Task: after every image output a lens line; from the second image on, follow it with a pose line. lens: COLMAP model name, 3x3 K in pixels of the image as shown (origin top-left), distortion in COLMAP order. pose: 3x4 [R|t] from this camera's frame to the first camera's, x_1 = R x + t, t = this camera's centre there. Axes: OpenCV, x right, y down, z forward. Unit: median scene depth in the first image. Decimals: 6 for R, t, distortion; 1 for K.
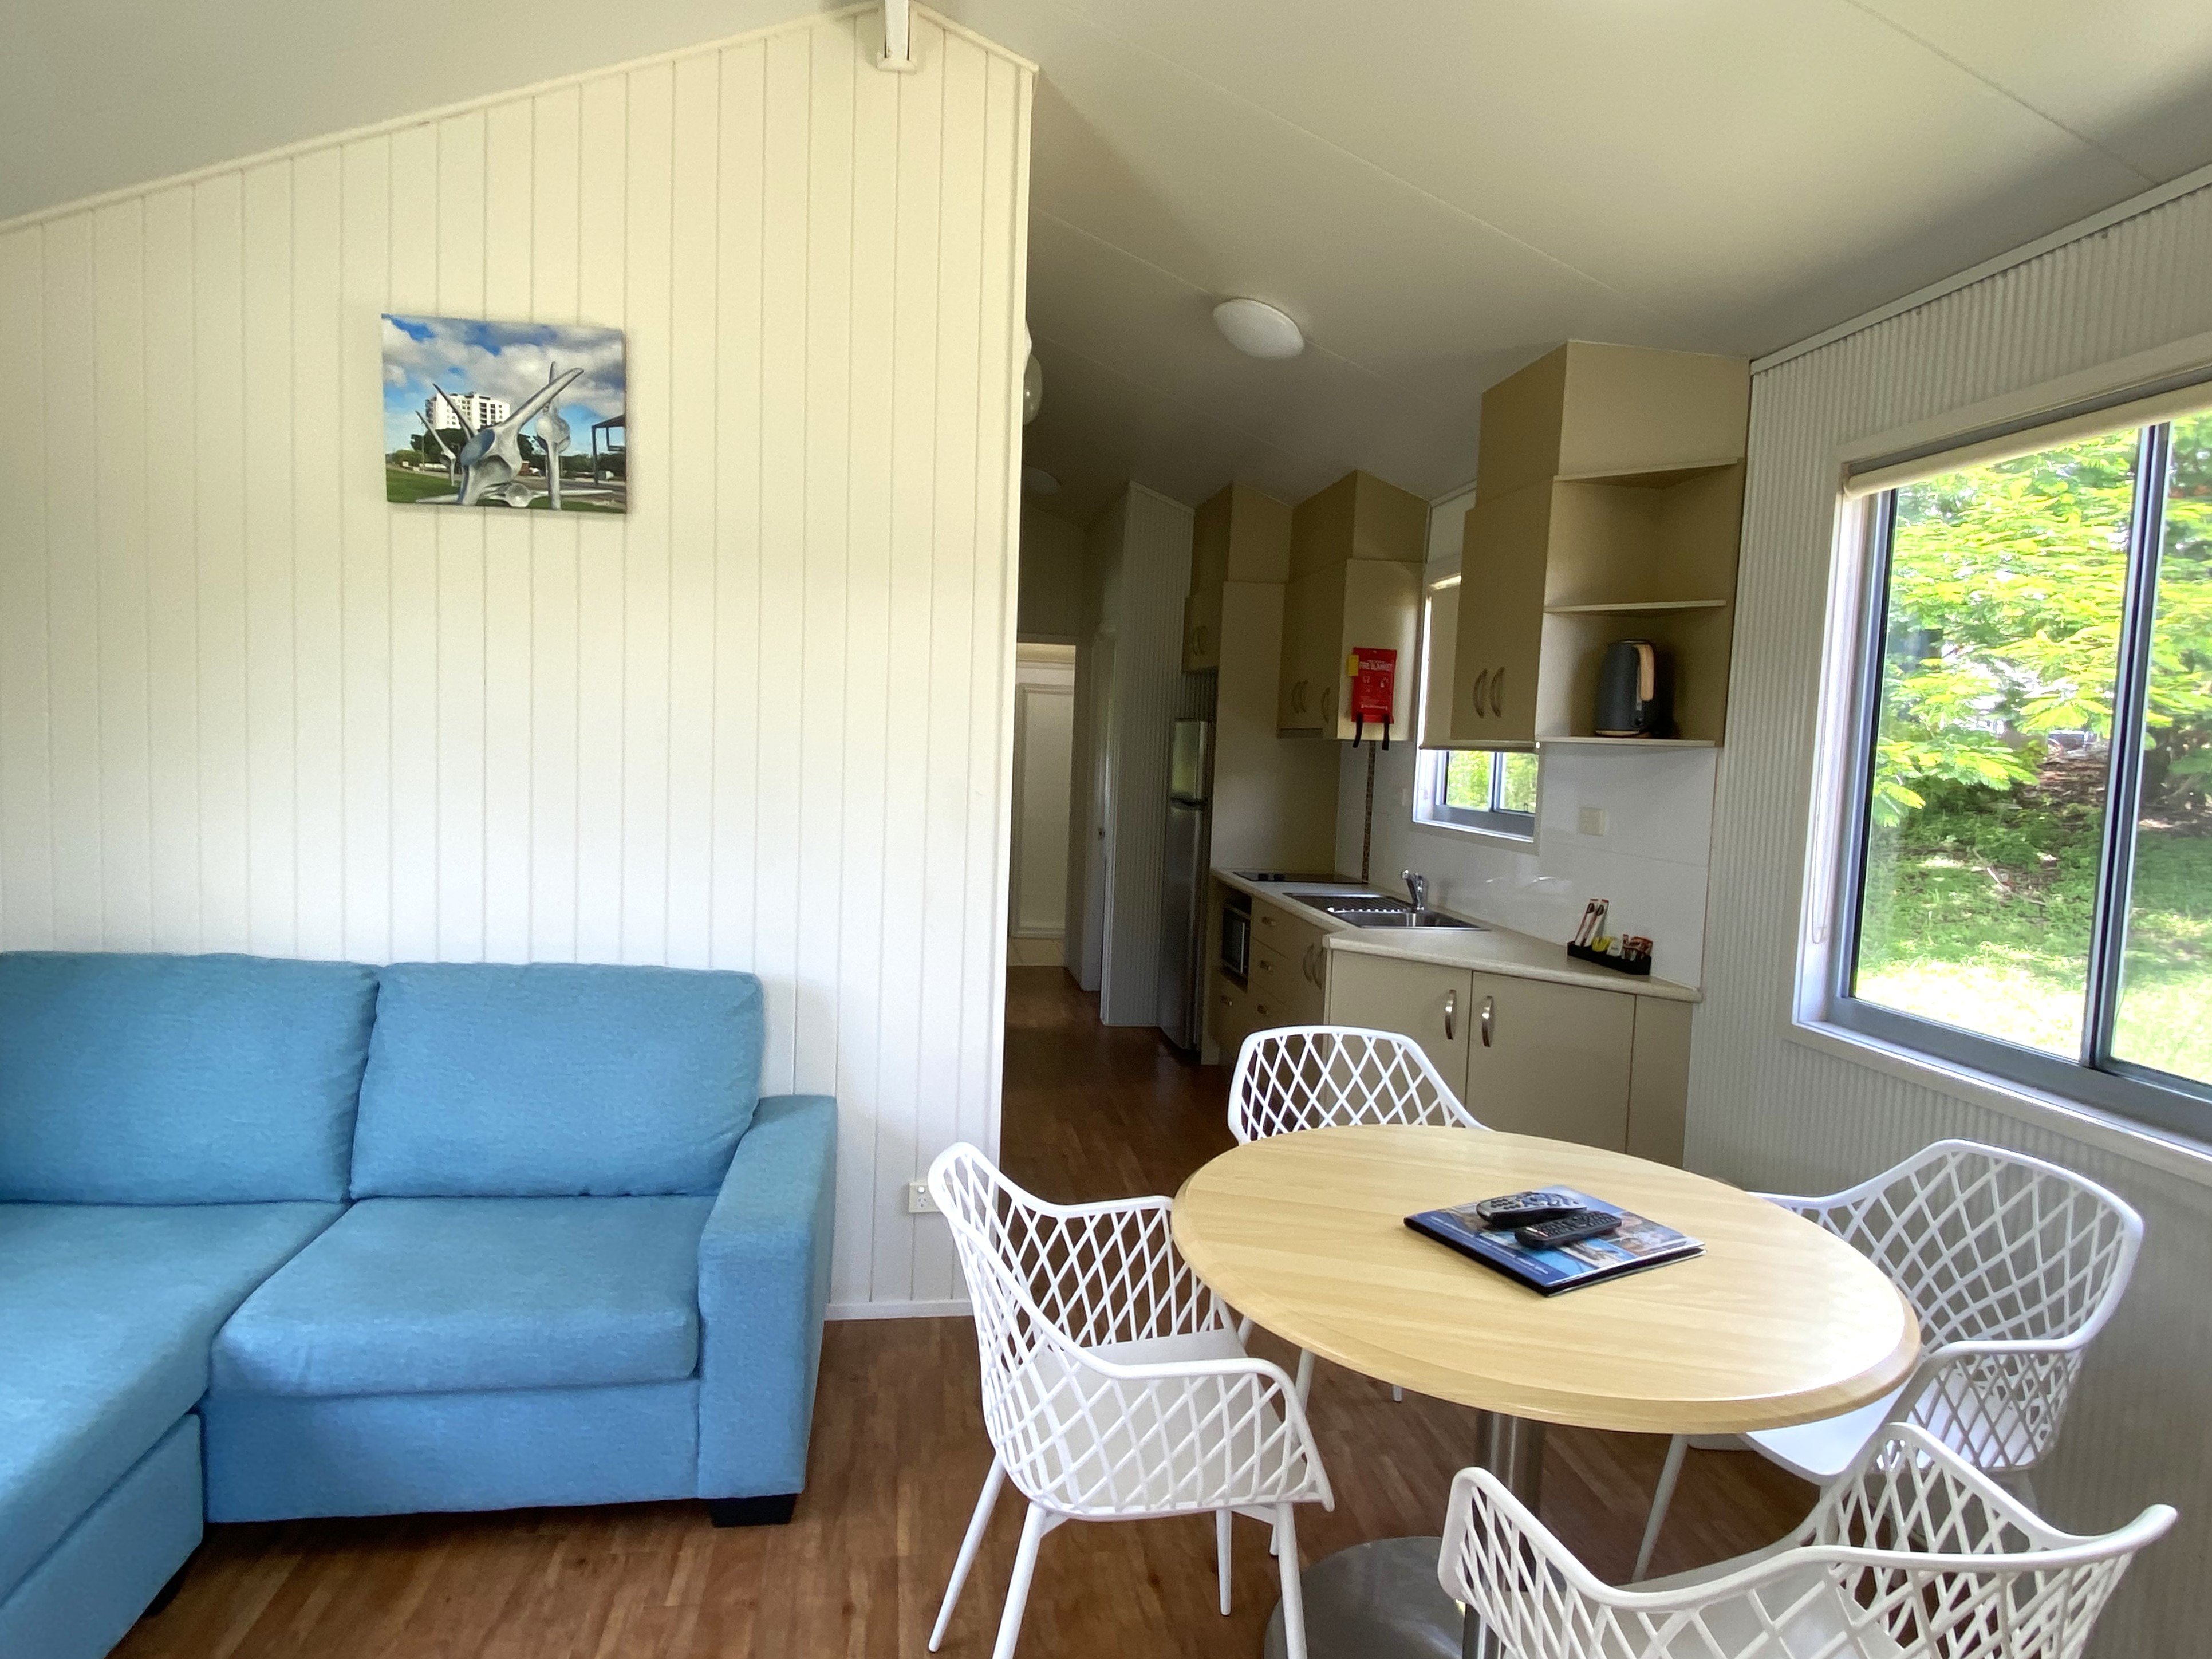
lens RADIAL K [[1216.1, 0, 1106.0], [0, 1216.1, 829.5], [0, 0, 1]] dist [0.068190, -0.055104]
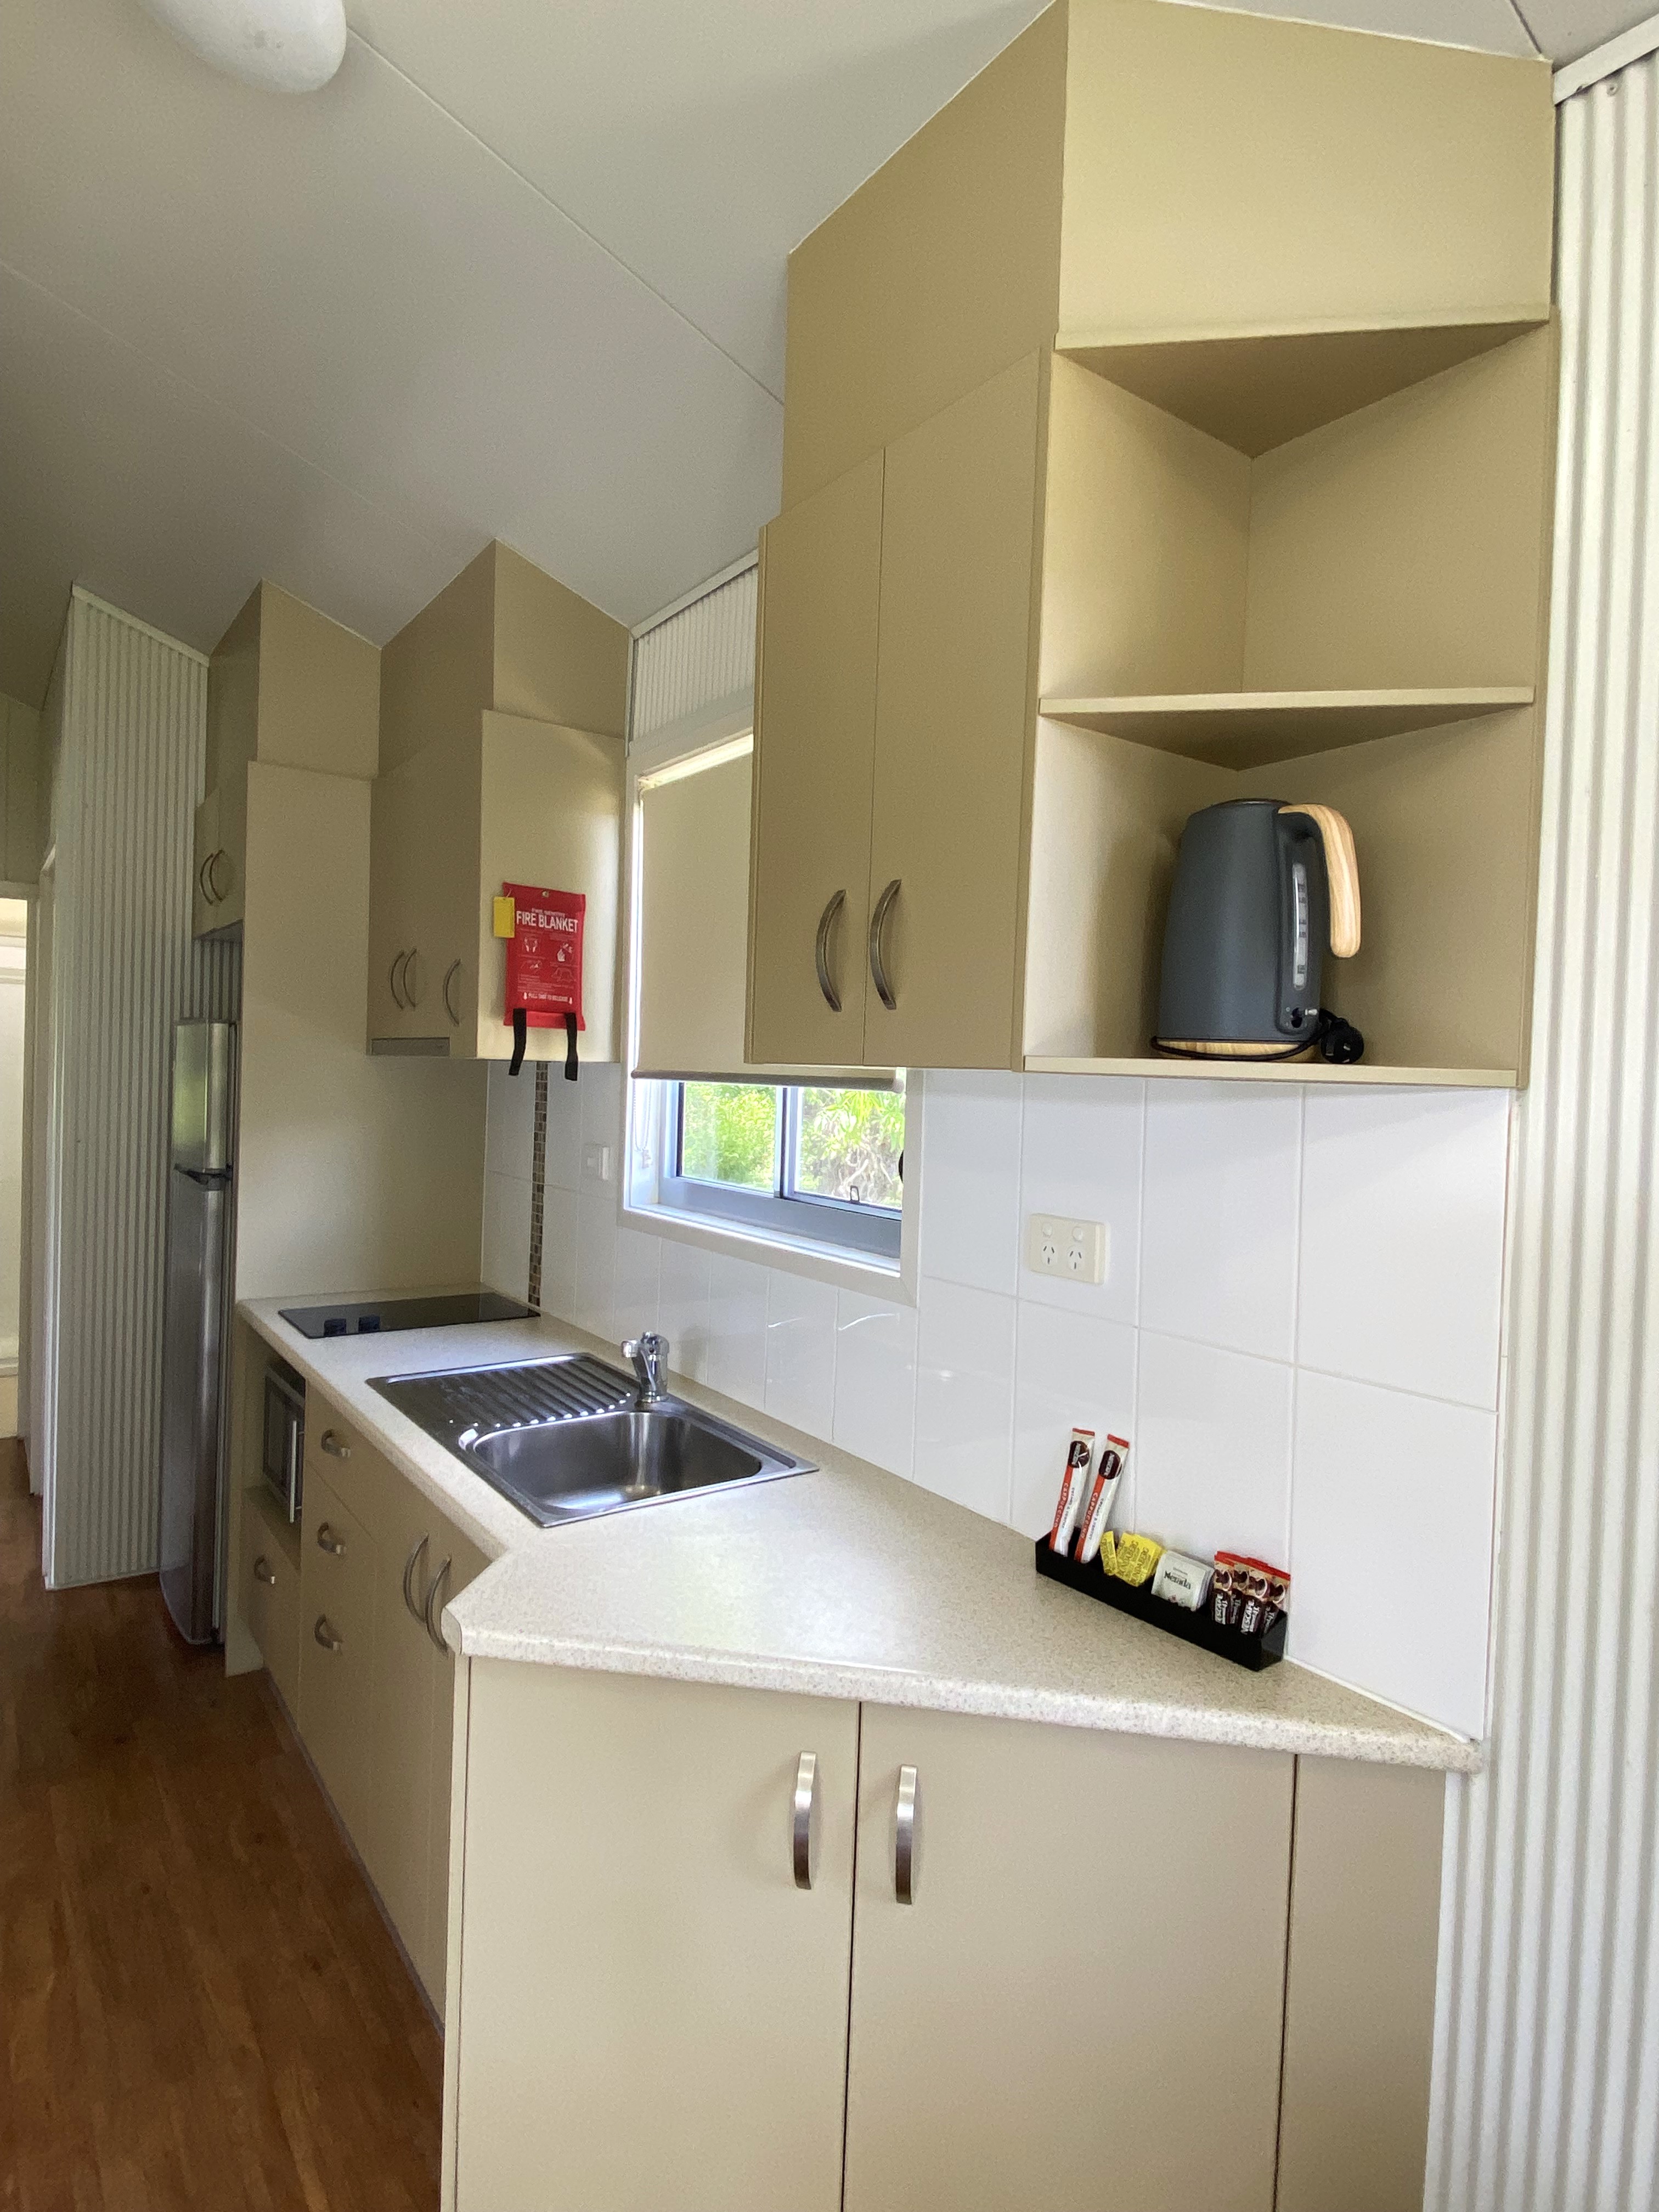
lens RADIAL K [[1216.1, 0, 829.5], [0, 1216.1, 1106.0], [0, 0, 1]] dist [0.068190, -0.055104]
pose [[0.895107, -0.020580, 0.445376, 0.093279], [0.034093, 0.999169, -0.022350, -0.037895], [-0.444546, 0.035190, 0.895065, 0.476081]]
